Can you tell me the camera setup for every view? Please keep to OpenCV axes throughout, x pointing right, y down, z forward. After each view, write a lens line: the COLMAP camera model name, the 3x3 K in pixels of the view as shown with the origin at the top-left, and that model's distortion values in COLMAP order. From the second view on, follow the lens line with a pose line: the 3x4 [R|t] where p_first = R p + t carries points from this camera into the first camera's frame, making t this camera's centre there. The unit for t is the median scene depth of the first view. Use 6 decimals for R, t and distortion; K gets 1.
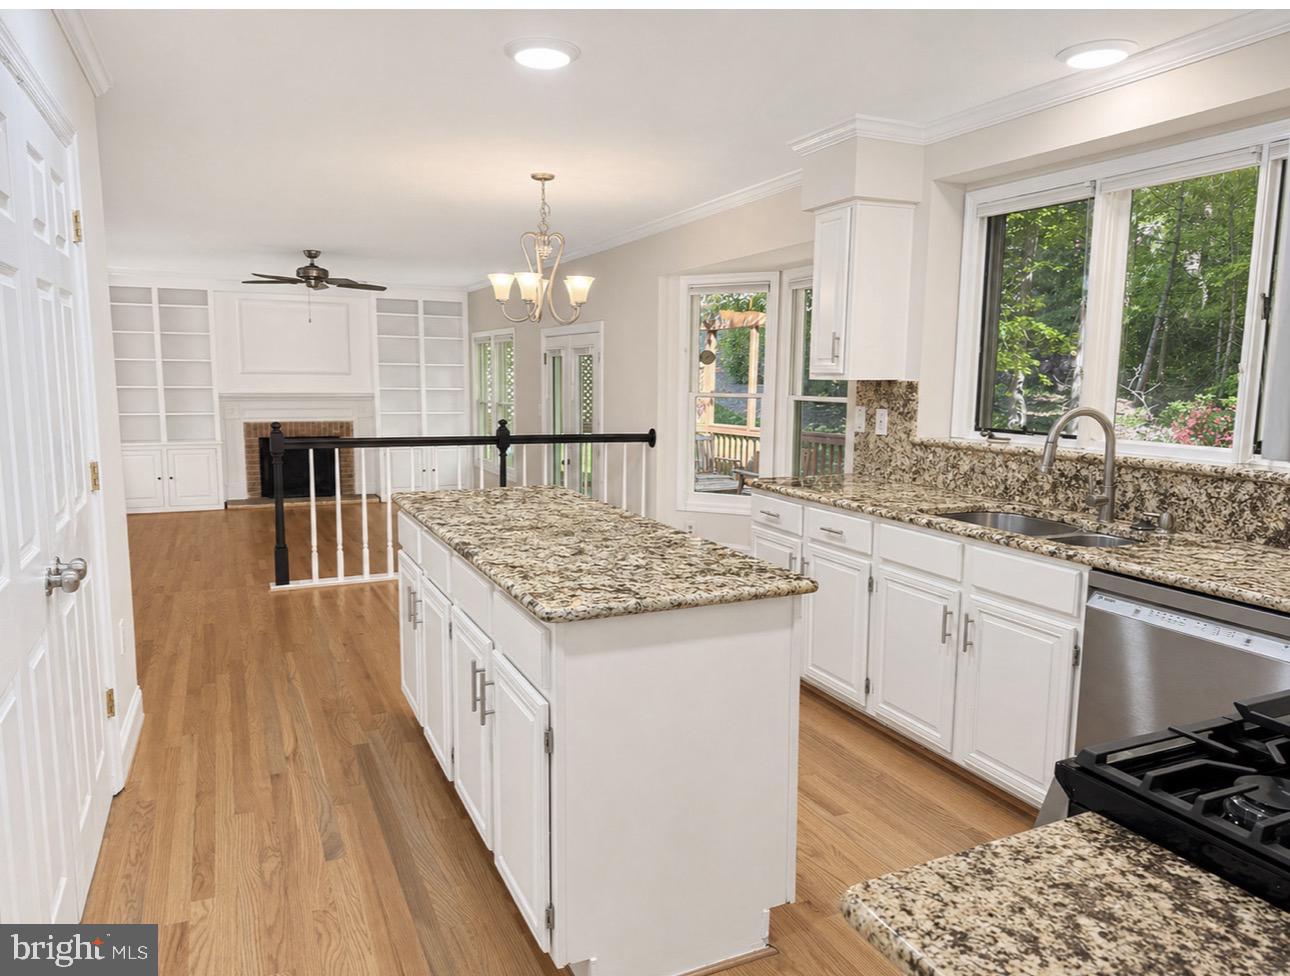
lens RADIAL K [[922.6, 0, 645.0], [0, 922.6, 488.0], [0, 0, 1]] dist [0.003512, 0.000740]
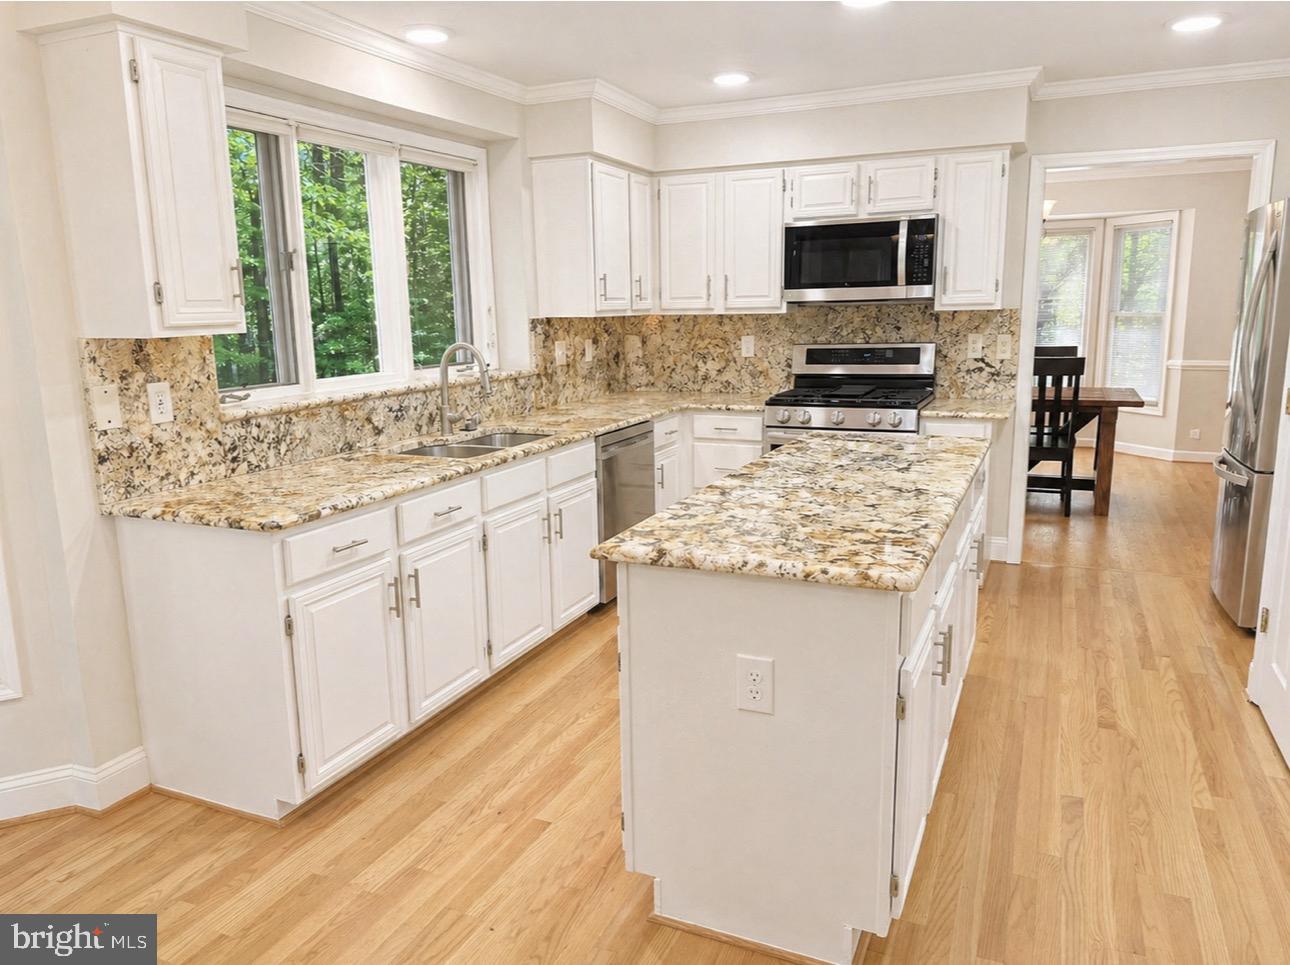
lens RADIAL K [[931.8, 0, 645.0], [0, 931.8, 482.5], [0, 0, 1]] dist [0.007816, 0.001533]
pose [[-0.661057, -0.143807, 0.736426, -0.556135], [0.104777, 0.954154, 0.280378, -0.204570], [-0.742984, 0.262507, -0.615683, 1.437562]]
